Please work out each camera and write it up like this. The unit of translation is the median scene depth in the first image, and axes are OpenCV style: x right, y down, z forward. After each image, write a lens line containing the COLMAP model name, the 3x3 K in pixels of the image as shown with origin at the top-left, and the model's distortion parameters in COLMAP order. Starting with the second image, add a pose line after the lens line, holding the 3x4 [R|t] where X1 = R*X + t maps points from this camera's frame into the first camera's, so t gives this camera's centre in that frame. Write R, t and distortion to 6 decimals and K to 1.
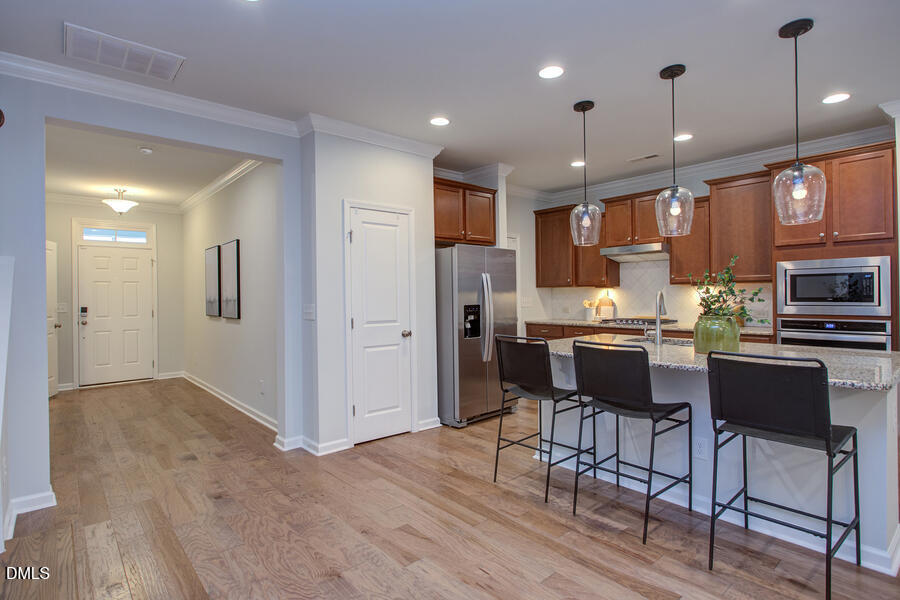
lens RADIAL K [[472.0, 0, 440.5], [0, 472.0, 296.1], [0, 0, 1]] dist [-0.001576, 0.001243]
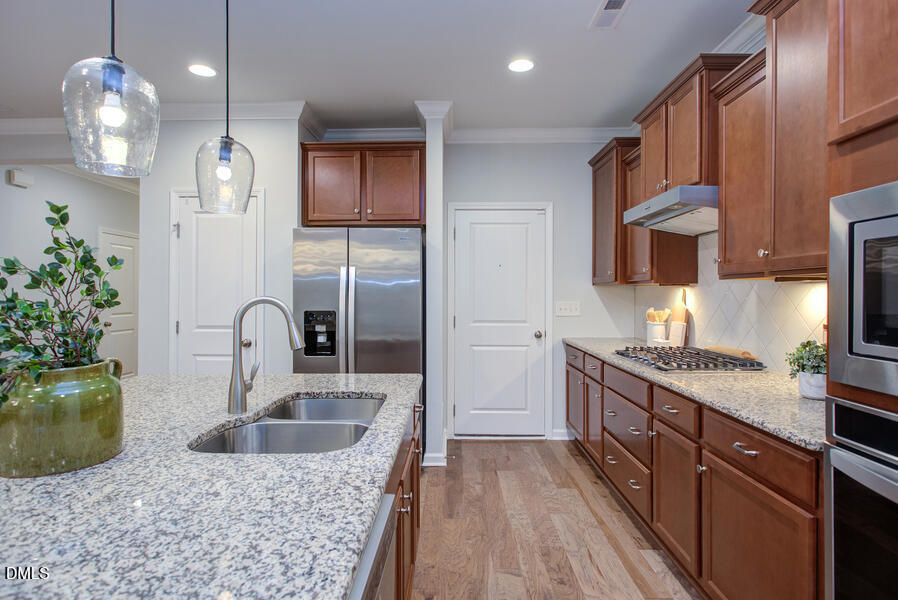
lens RADIAL K [[471.0, 0, 444.9], [0, 471.0, 296.4], [0, 0, 1]] dist [-0.001576, 0.001243]
pose [[0.739089, 0.014841, -0.673444, 0.676941], [-0.008432, 0.999883, 0.012782, -0.014105], [0.673555, -0.003769, 0.739127, 0.585534]]
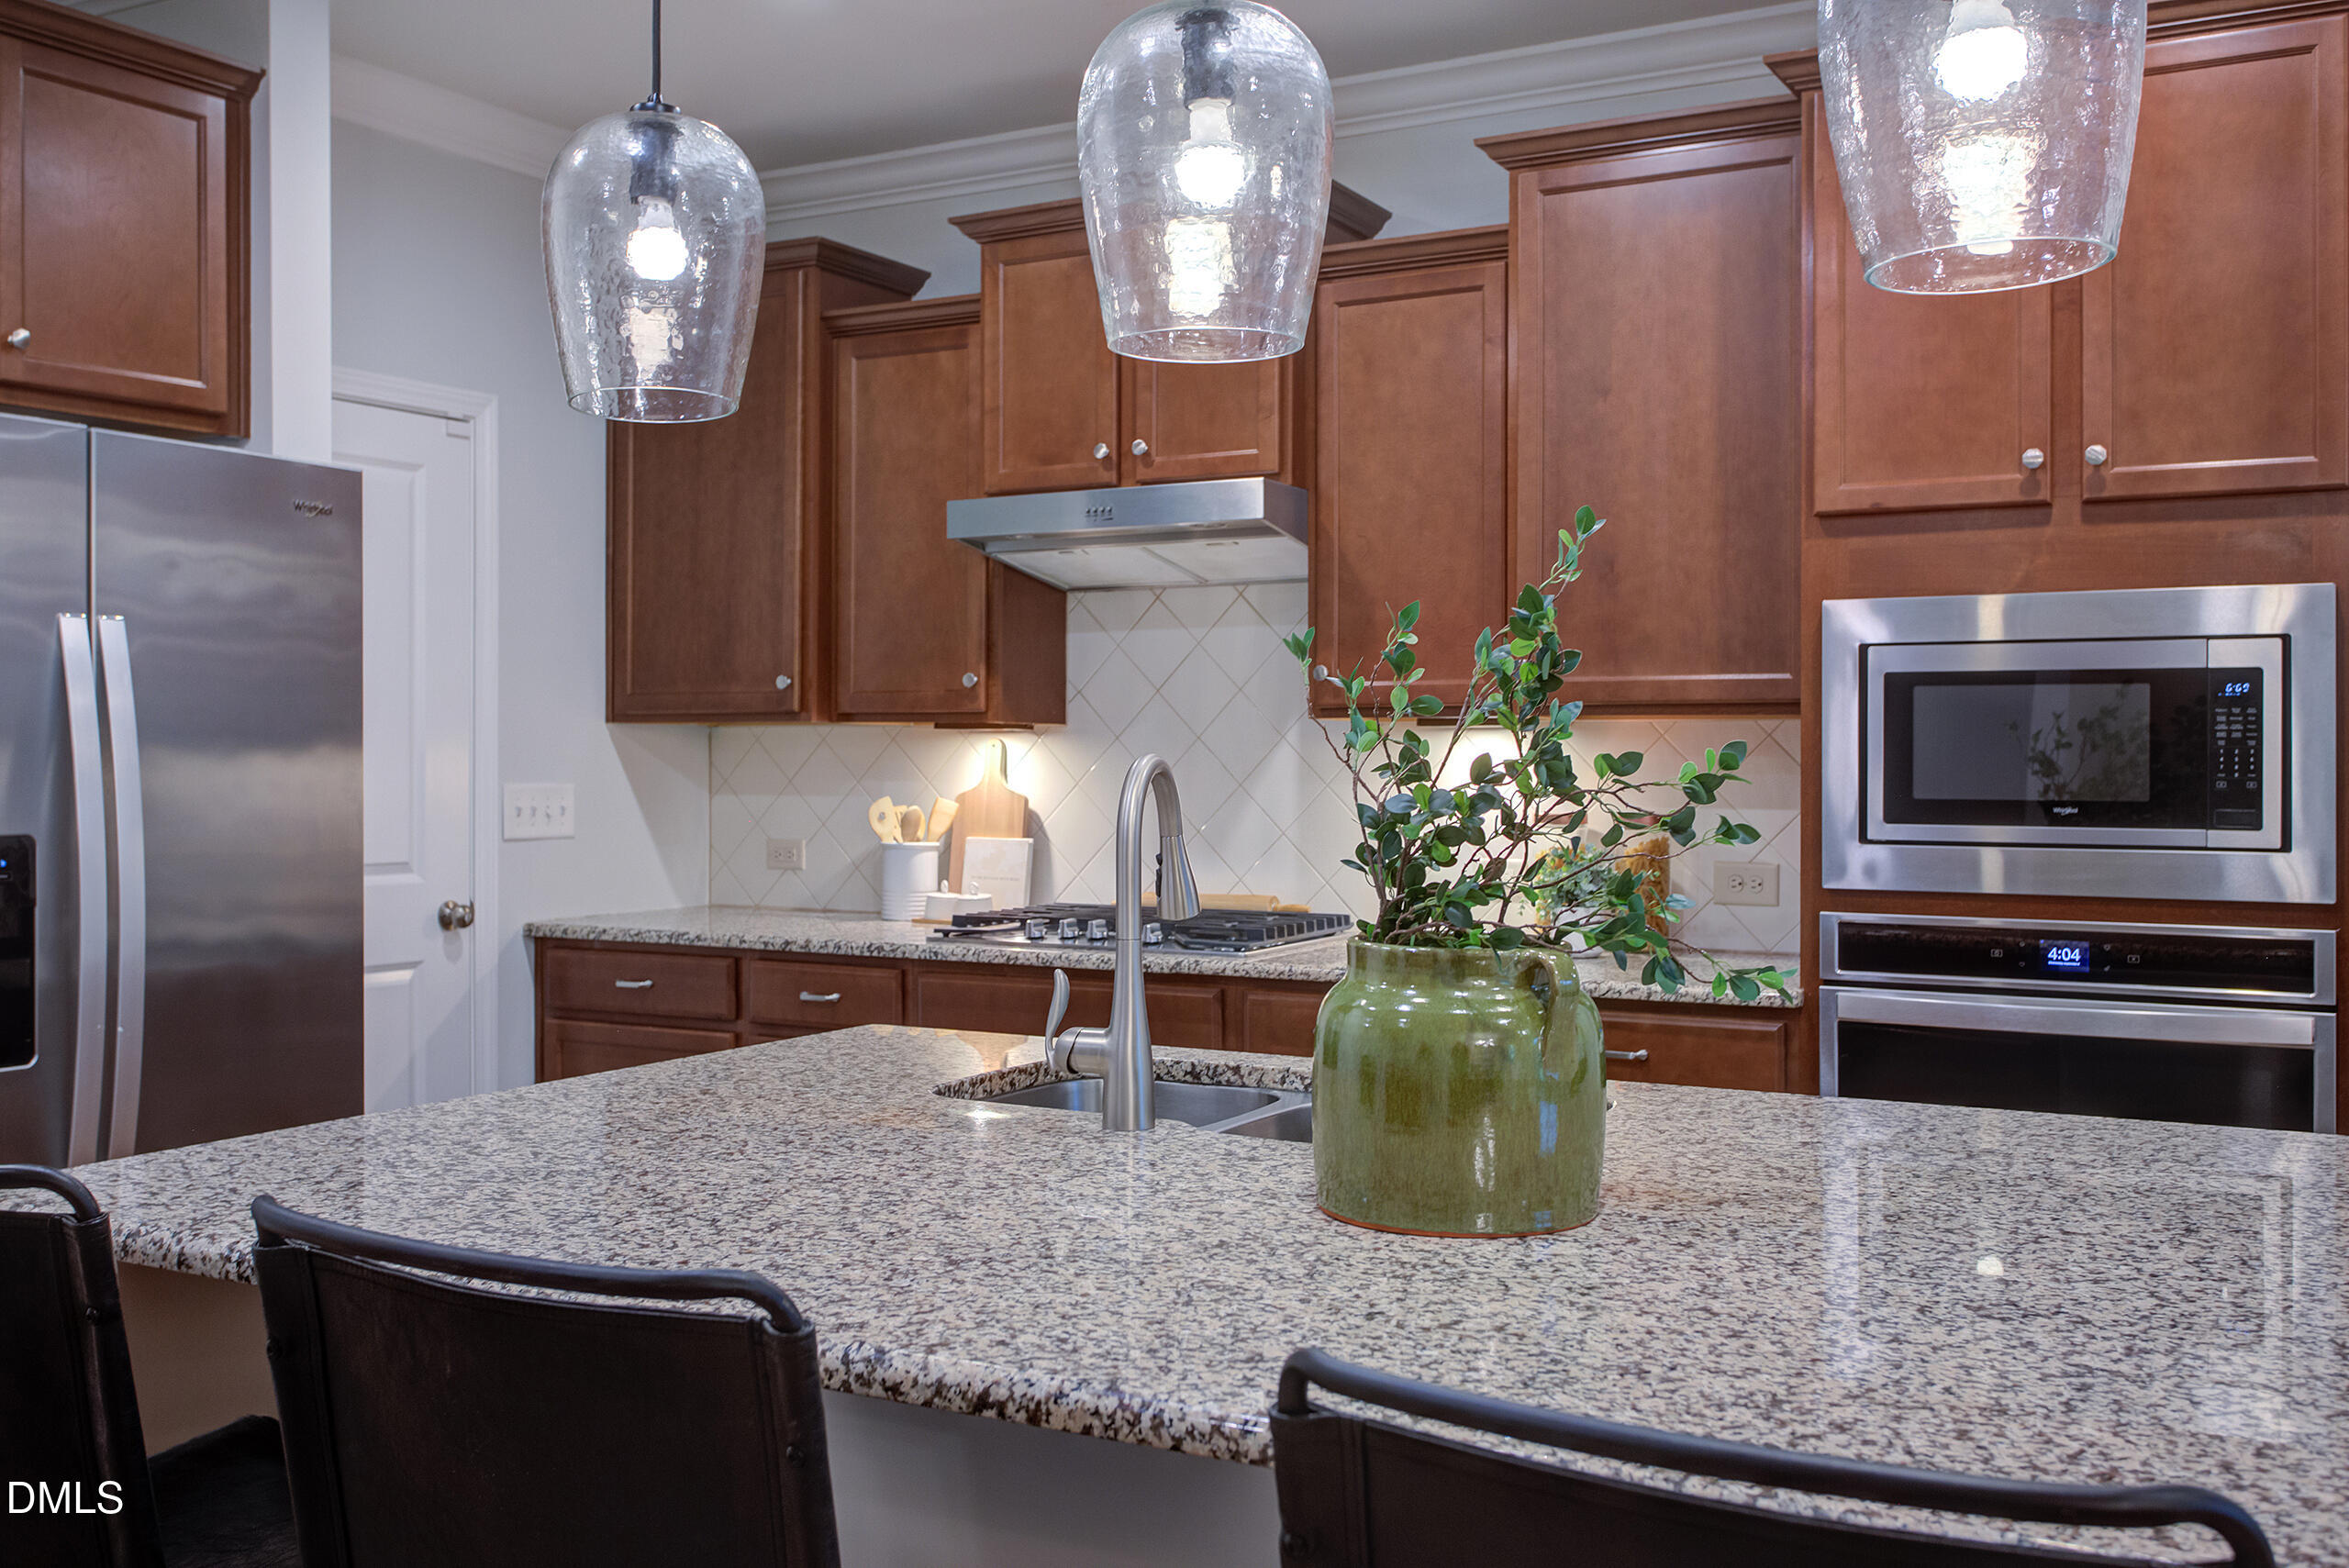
lens RADIAL K [[2231.7, 0, 1174.0], [0, 2231.7, 769.0], [0, 0, 1]] dist [-0.009844, 0.000000]
pose [[0.942082, 0.010201, 0.335228, 0.179968], [-0.010584, 0.999944, -0.000685, -0.004780], [-0.335216, -0.002902, 0.942137, 0.259278]]
